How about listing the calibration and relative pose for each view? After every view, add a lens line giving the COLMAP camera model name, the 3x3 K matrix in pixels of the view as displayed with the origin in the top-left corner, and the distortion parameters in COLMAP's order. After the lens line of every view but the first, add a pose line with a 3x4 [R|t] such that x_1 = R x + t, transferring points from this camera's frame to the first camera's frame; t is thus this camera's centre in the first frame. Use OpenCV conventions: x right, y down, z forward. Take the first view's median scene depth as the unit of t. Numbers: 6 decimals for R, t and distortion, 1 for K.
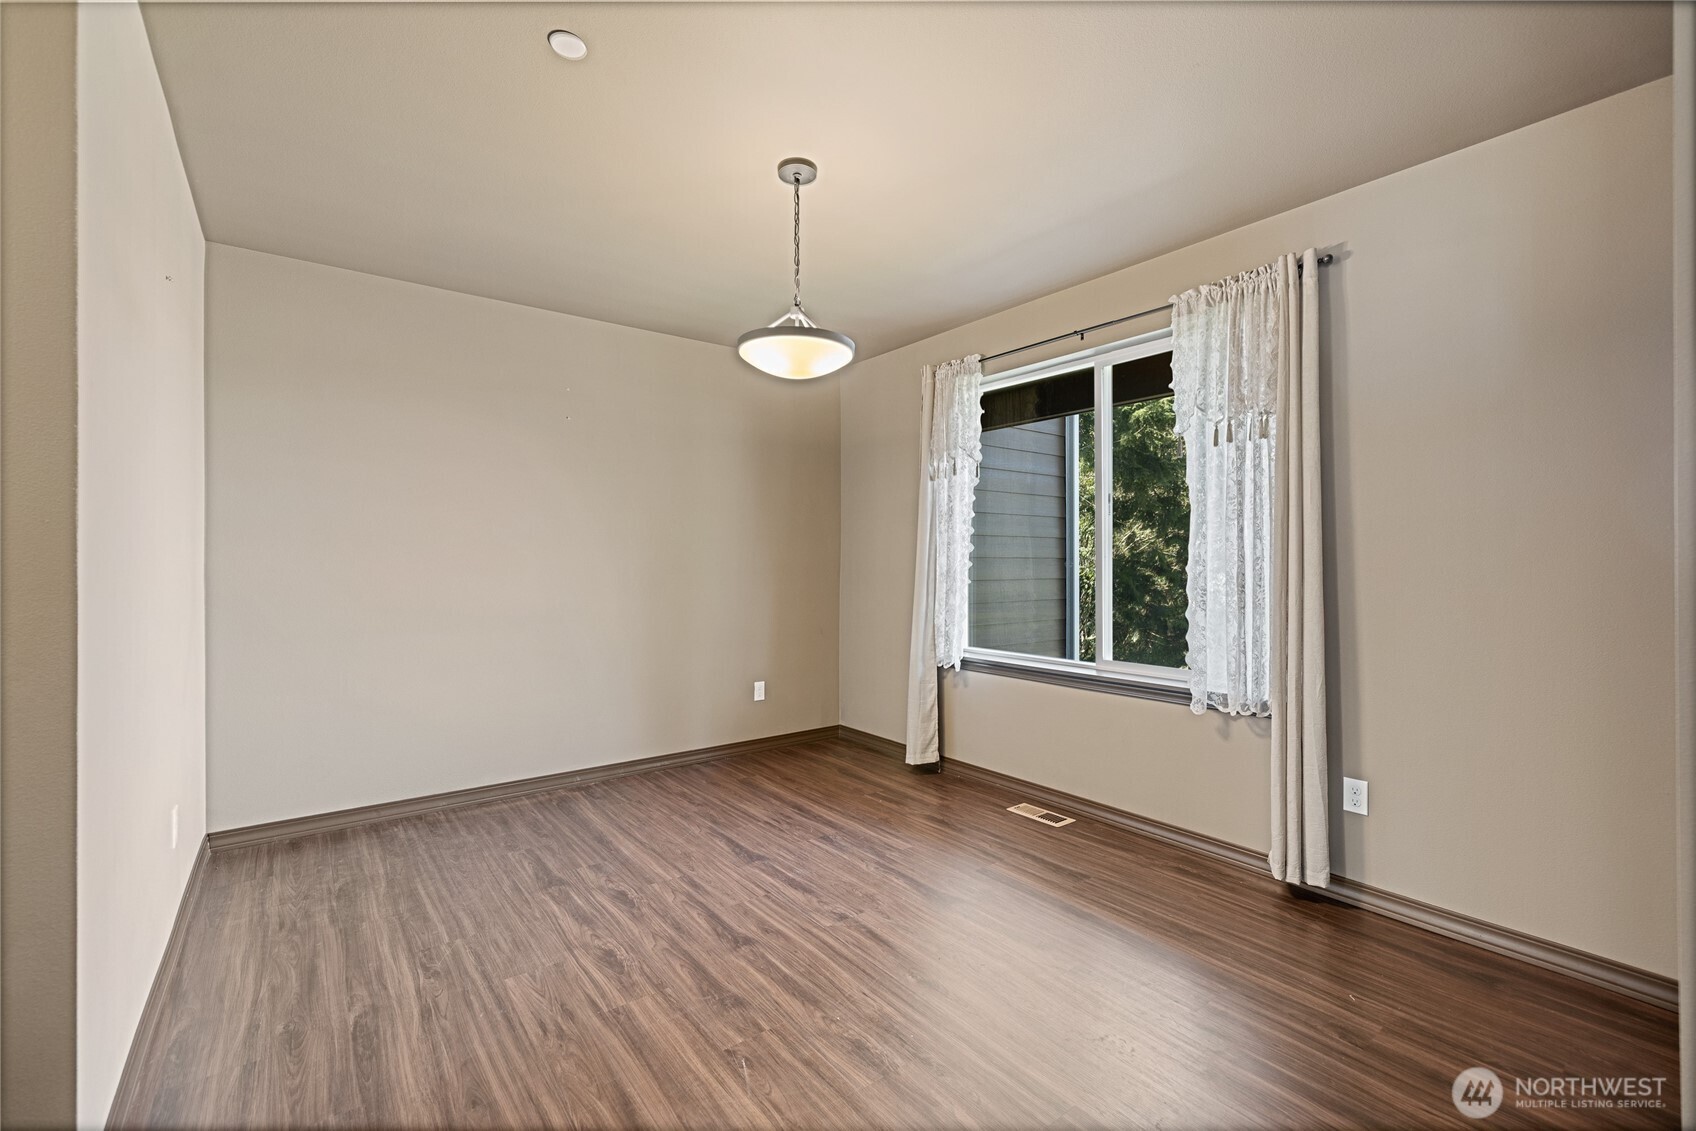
lens RADIAL K [[715.1, 0, 830.5], [0, 715.1, 563.0], [0, 0, 1]] dist [0.000483, -0.000176]
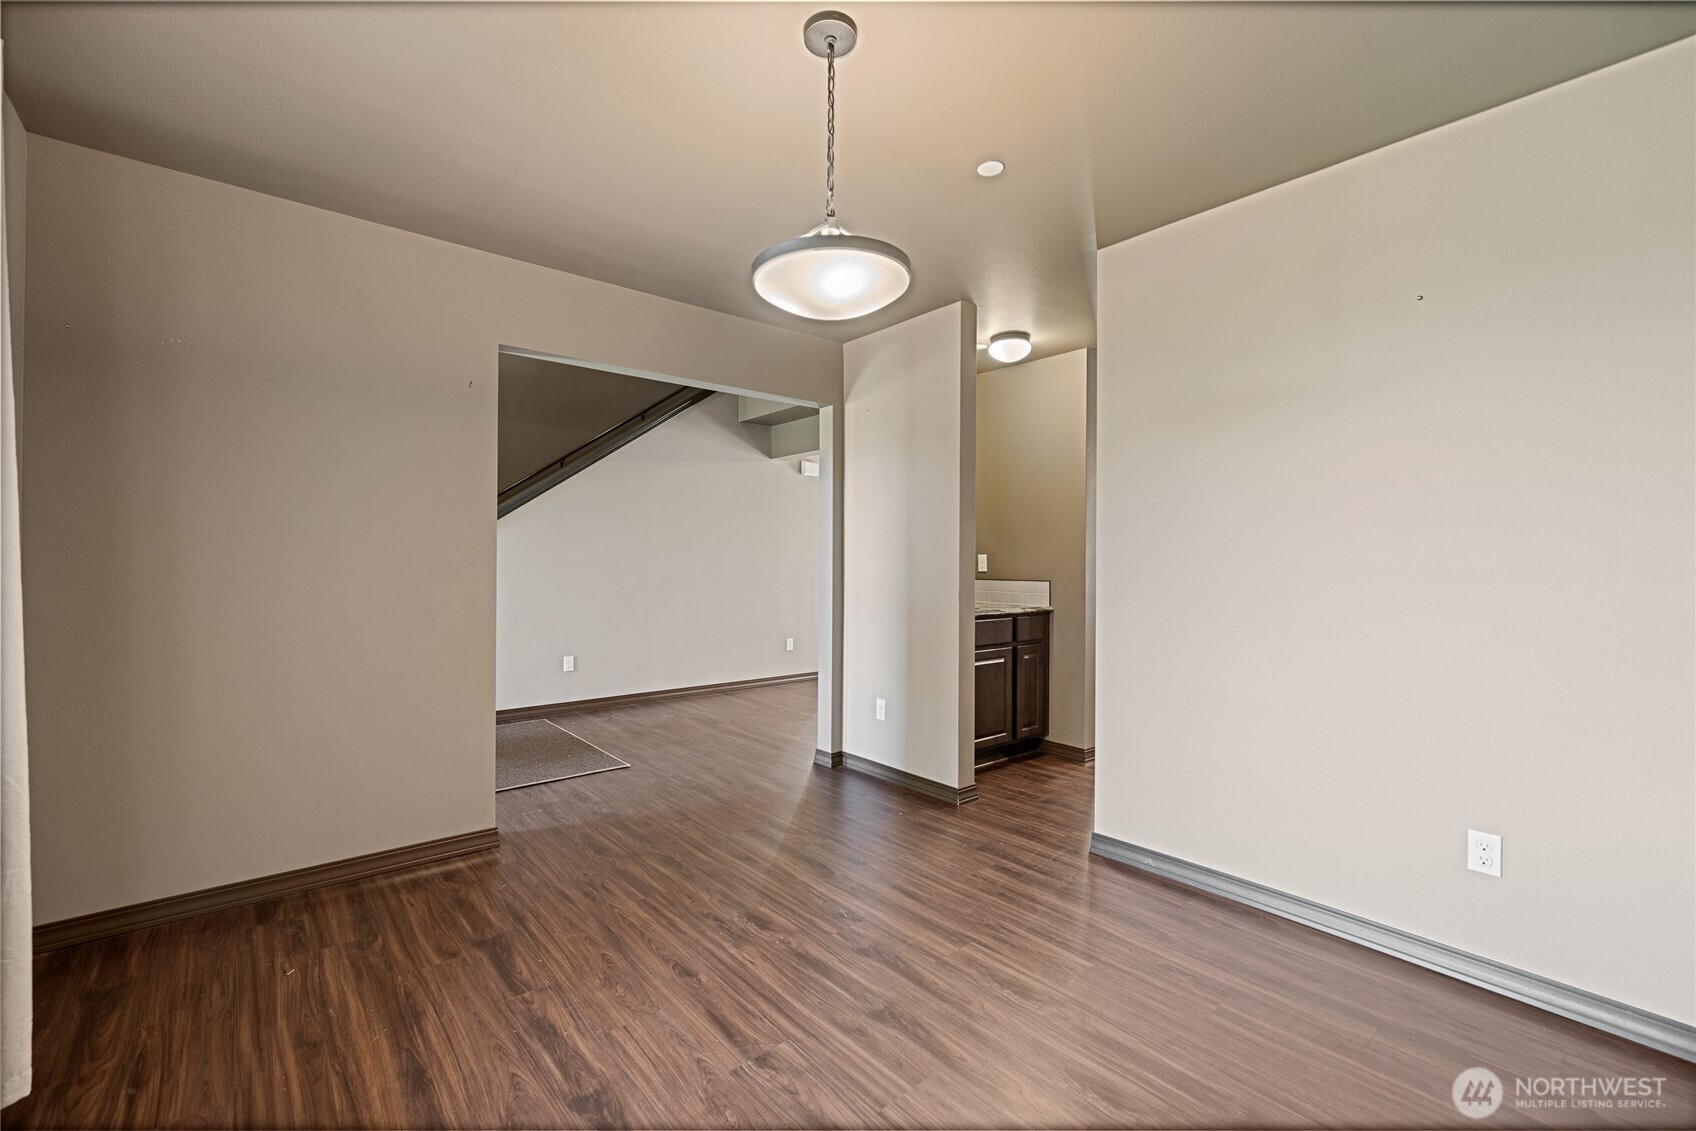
lens RADIAL K [[710.4, 0, 830.0], [0, 710.4, 557.9], [0, 0, 1]] dist [-0.000248, 0.000169]
pose [[-0.998934, -0.005605, -0.045818, -0.016468], [-0.005527, 0.999983, -0.001827, -0.009426], [0.045827, -0.001572, -0.998948, 1.863182]]
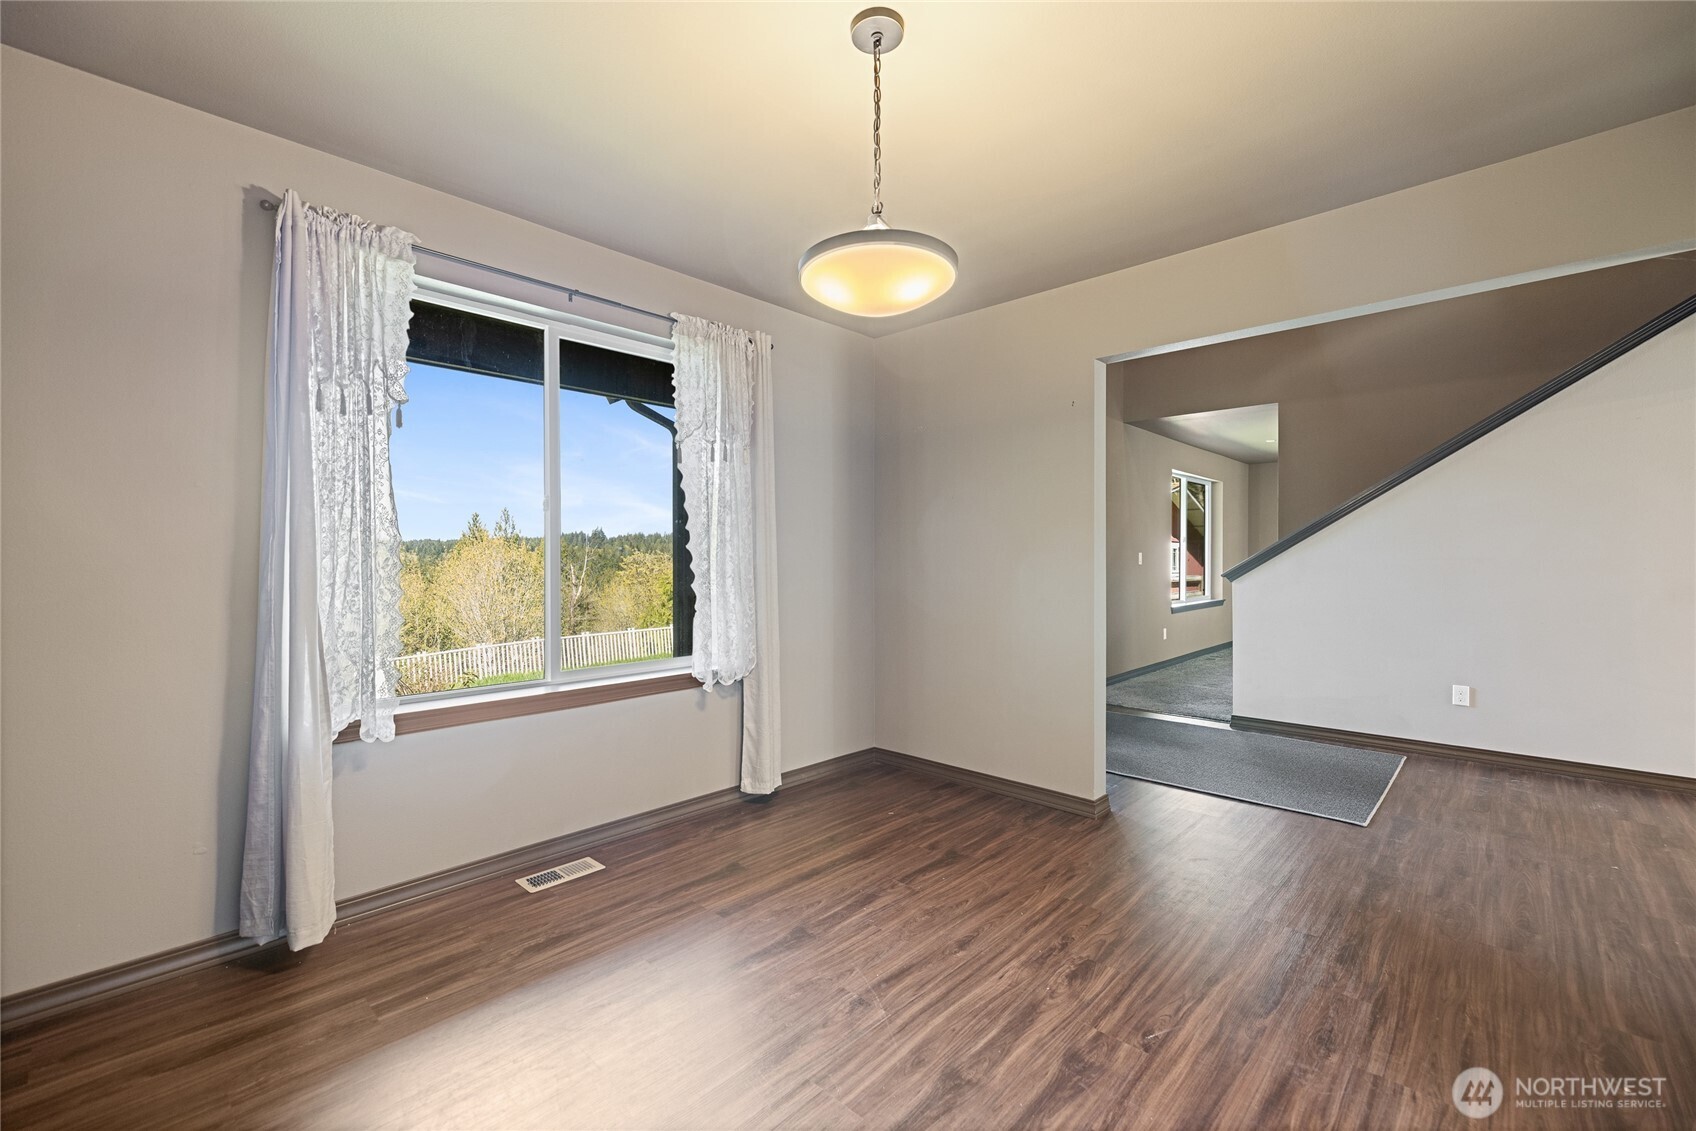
lens RADIAL K [[715.1, 0, 830.5], [0, 715.1, 563.0], [0, 0, 1]] dist [0.000483, -0.000176]
pose [[-0.159087, -0.008765, 0.987226, -0.833653], [0.002584, 0.999953, 0.009295, -0.008101], [-0.987261, 0.004029, -0.159057, 1.257712]]
